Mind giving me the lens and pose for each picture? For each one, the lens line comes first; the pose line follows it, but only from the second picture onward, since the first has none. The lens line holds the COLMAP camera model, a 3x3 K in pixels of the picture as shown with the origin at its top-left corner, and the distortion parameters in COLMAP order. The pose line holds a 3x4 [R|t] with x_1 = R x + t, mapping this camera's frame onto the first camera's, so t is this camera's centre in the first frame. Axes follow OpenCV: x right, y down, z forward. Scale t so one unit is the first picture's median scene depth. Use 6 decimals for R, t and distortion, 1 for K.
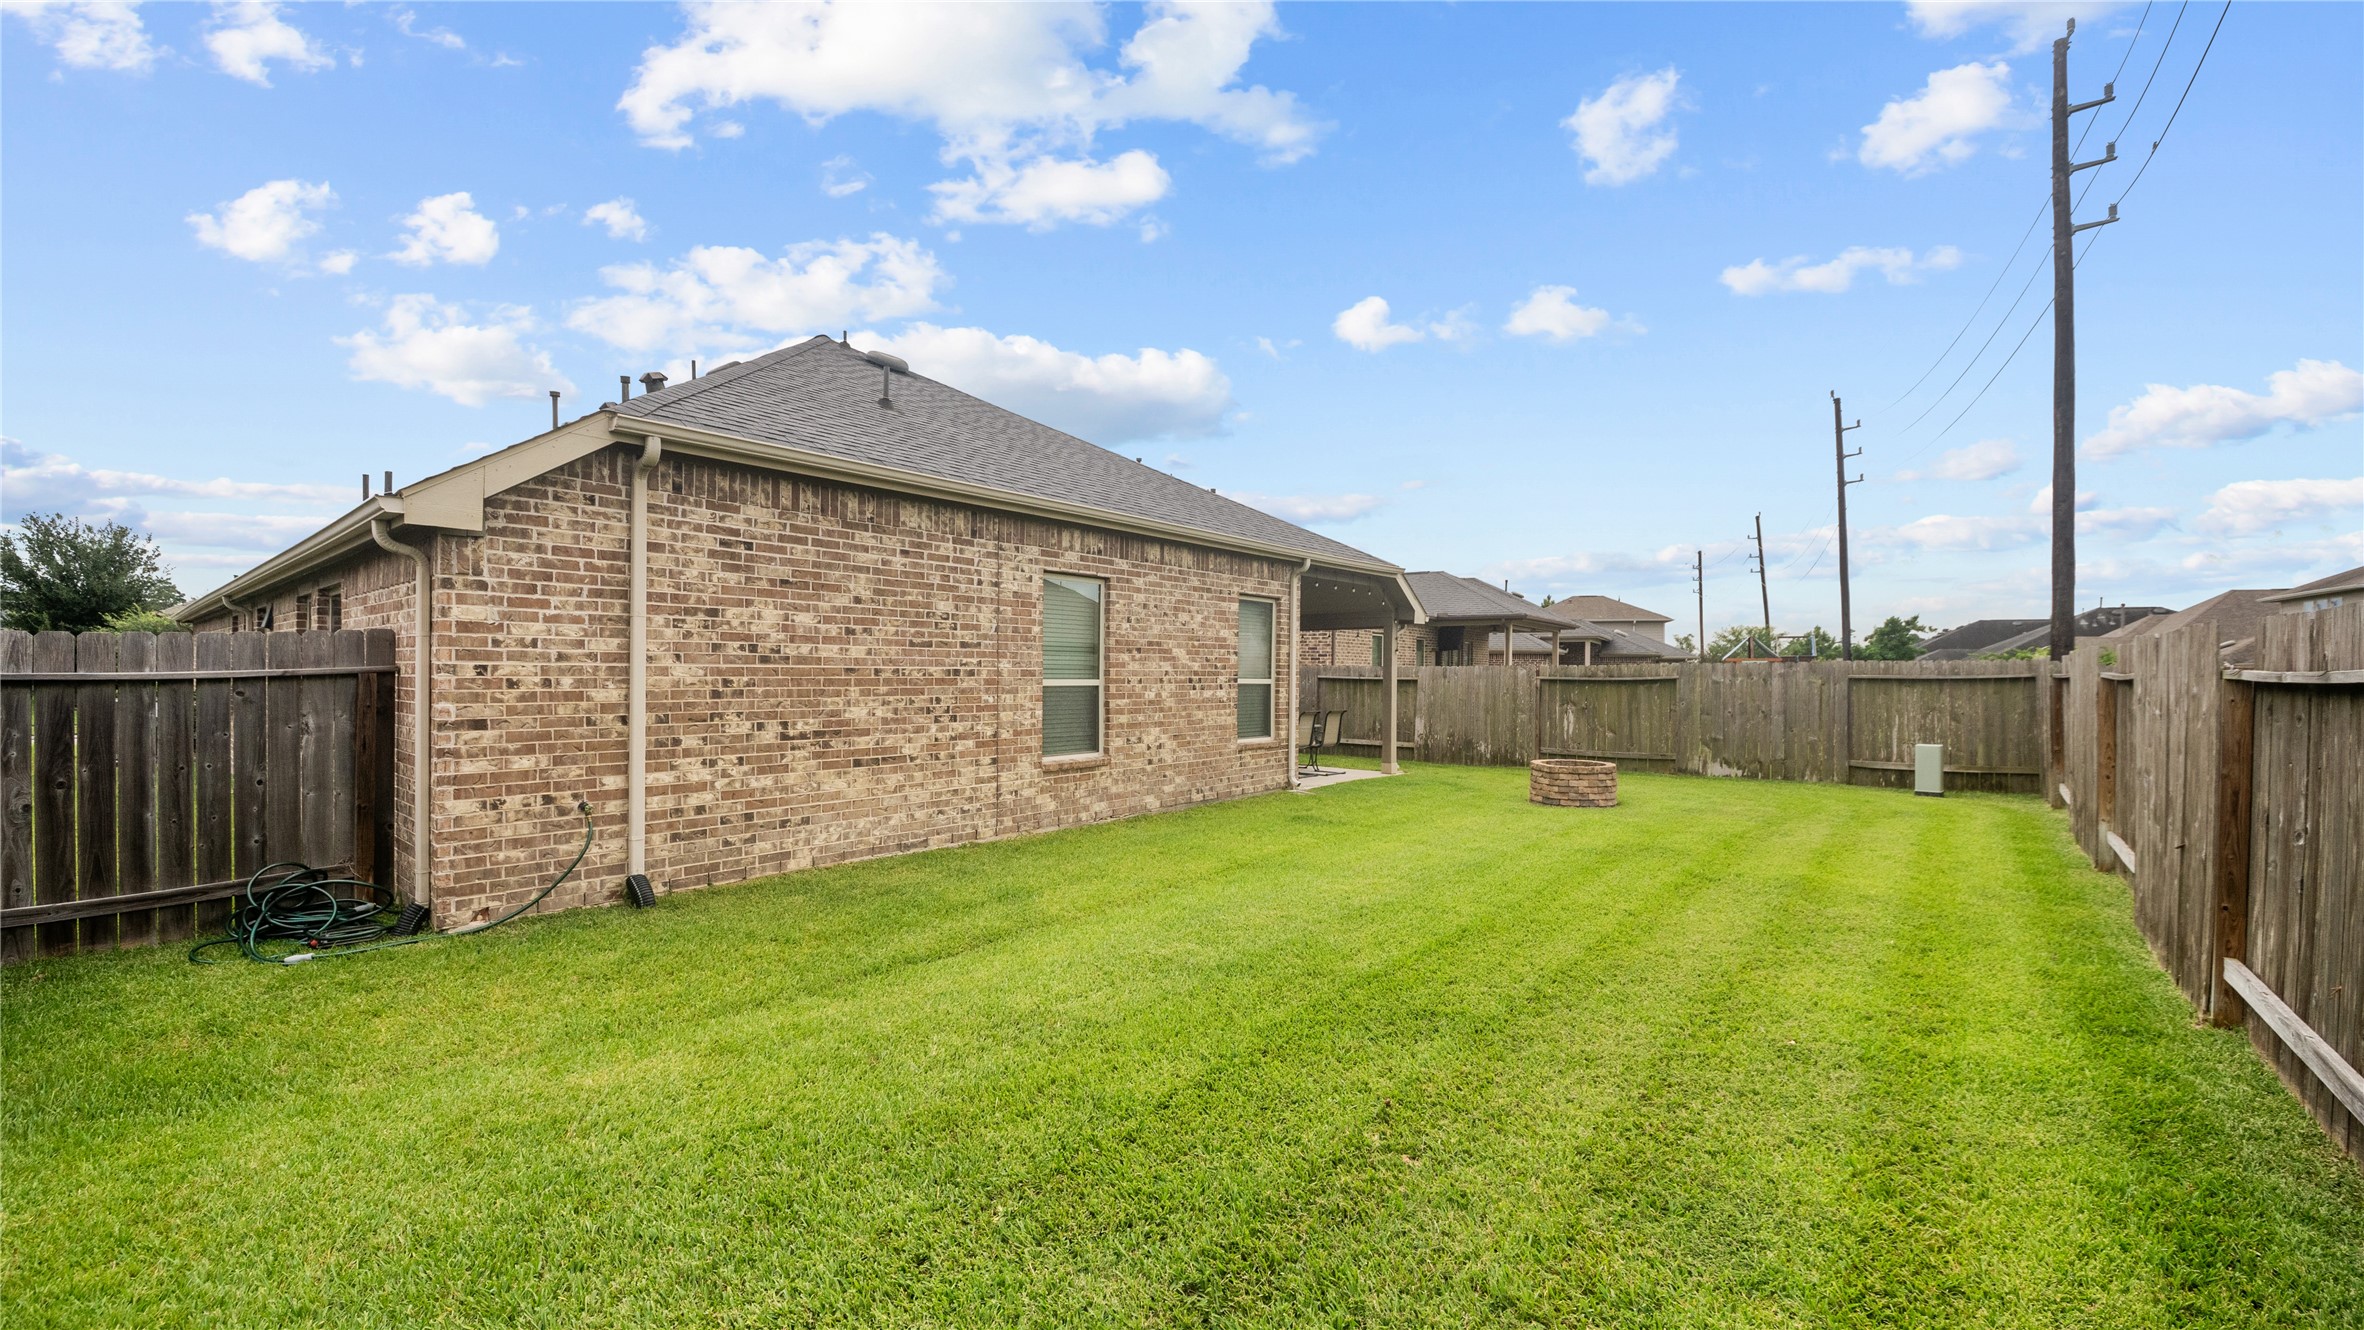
lens RADIAL K [[955.8, 0, 1182.0], [0, 955.8, 665.0], [0, 0, 1]] dist [0.002106, -0.012912]
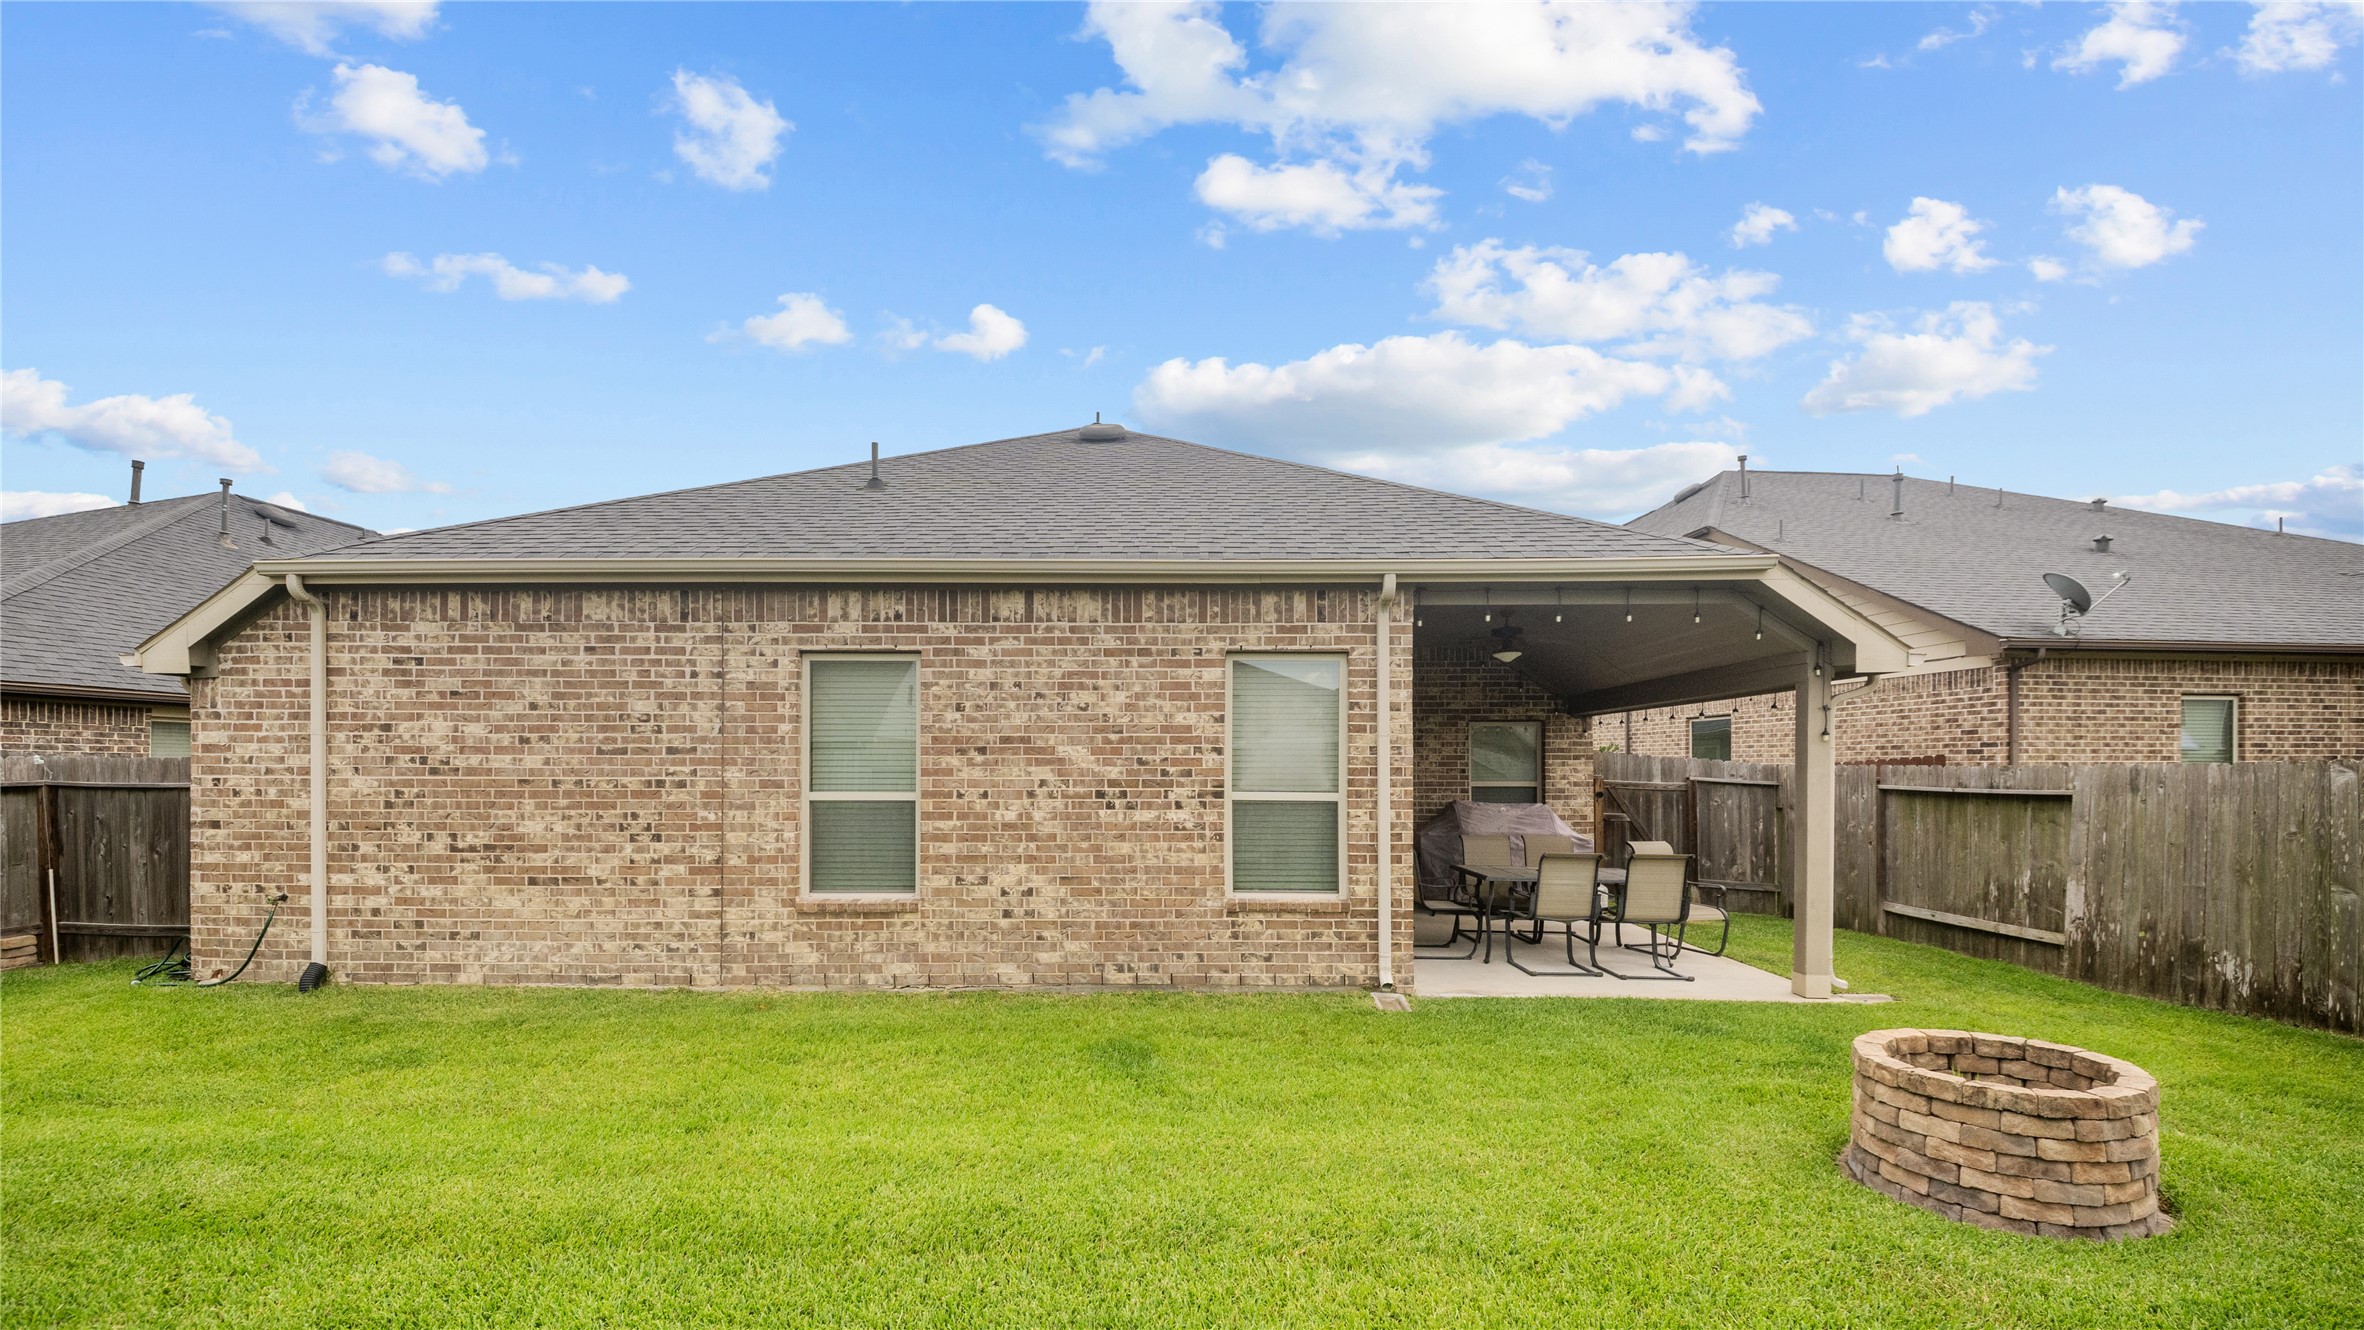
lens RADIAL K [[917.1, 0, 1172.6], [0, 917.1, 754.7], [0, 0, 1]] dist [0.017568, -0.028616]
pose [[0.621149, -0.019088, -0.783460, 0.710232], [0.008631, 0.999809, -0.017516, 0.000542], [0.783645, 0.004118, 0.621195, 0.882022]]
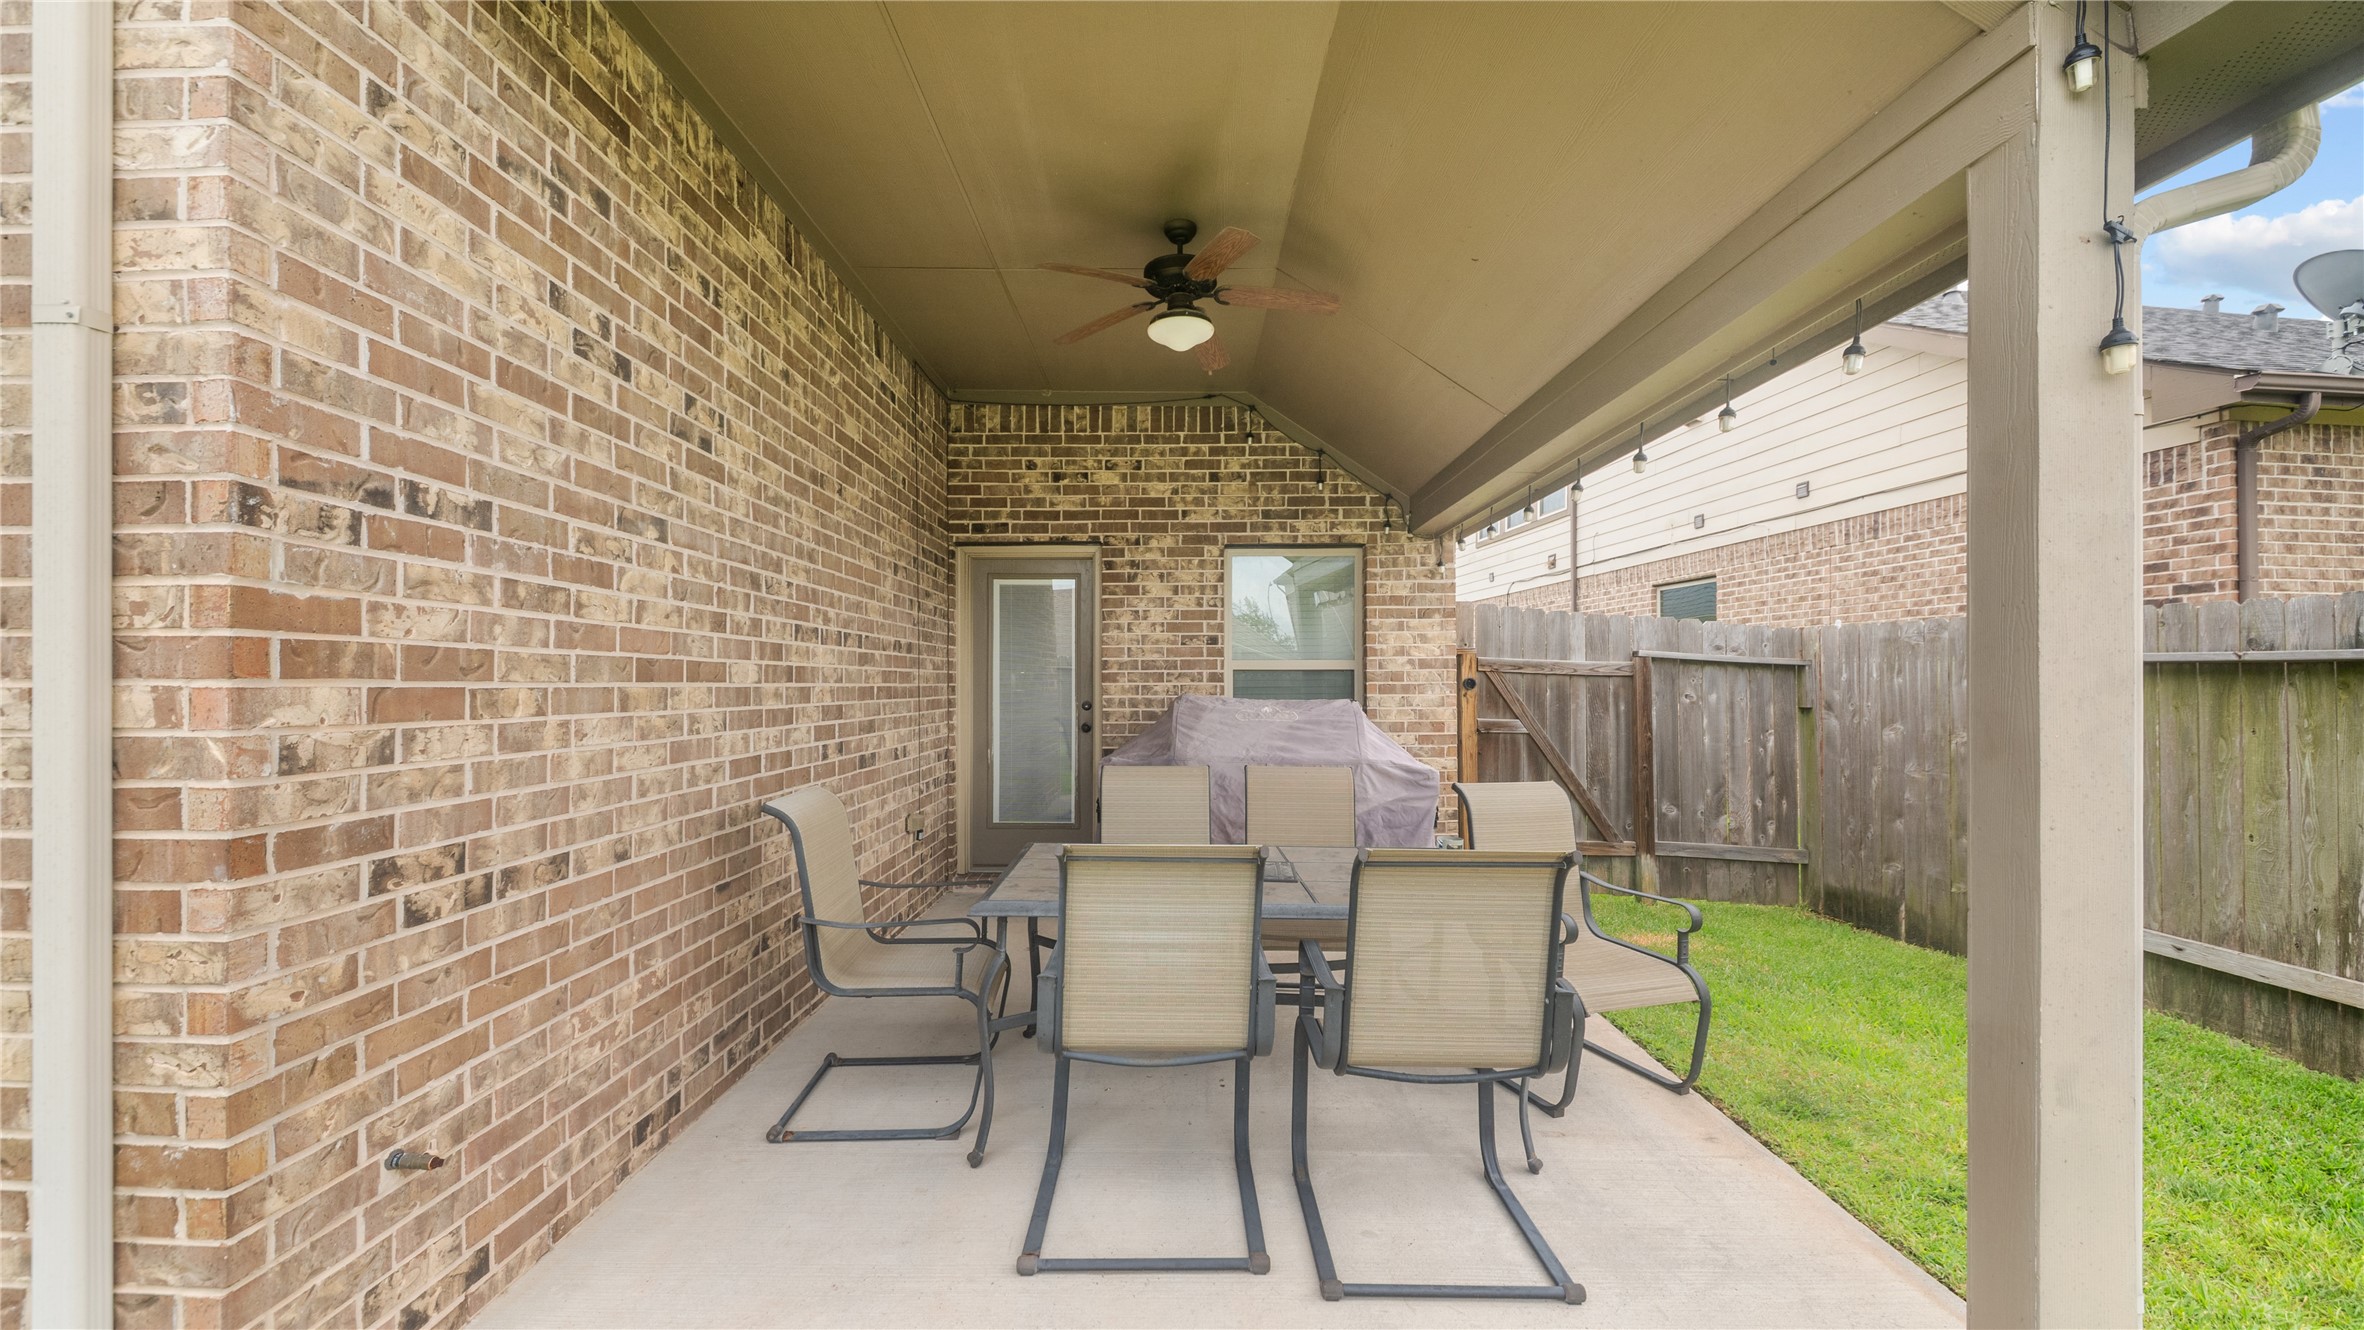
lens RADIAL K [[912.2, 0, 1183.1], [0, 912.2, 679.3], [0, 0, 1]] dist [0.043084, -0.034364]
pose [[0.637936, -0.011912, -0.769997, 0.444220], [0.010854, 0.999920, -0.006477, 0.040712], [0.770013, -0.004226, 0.638014, 1.599271]]
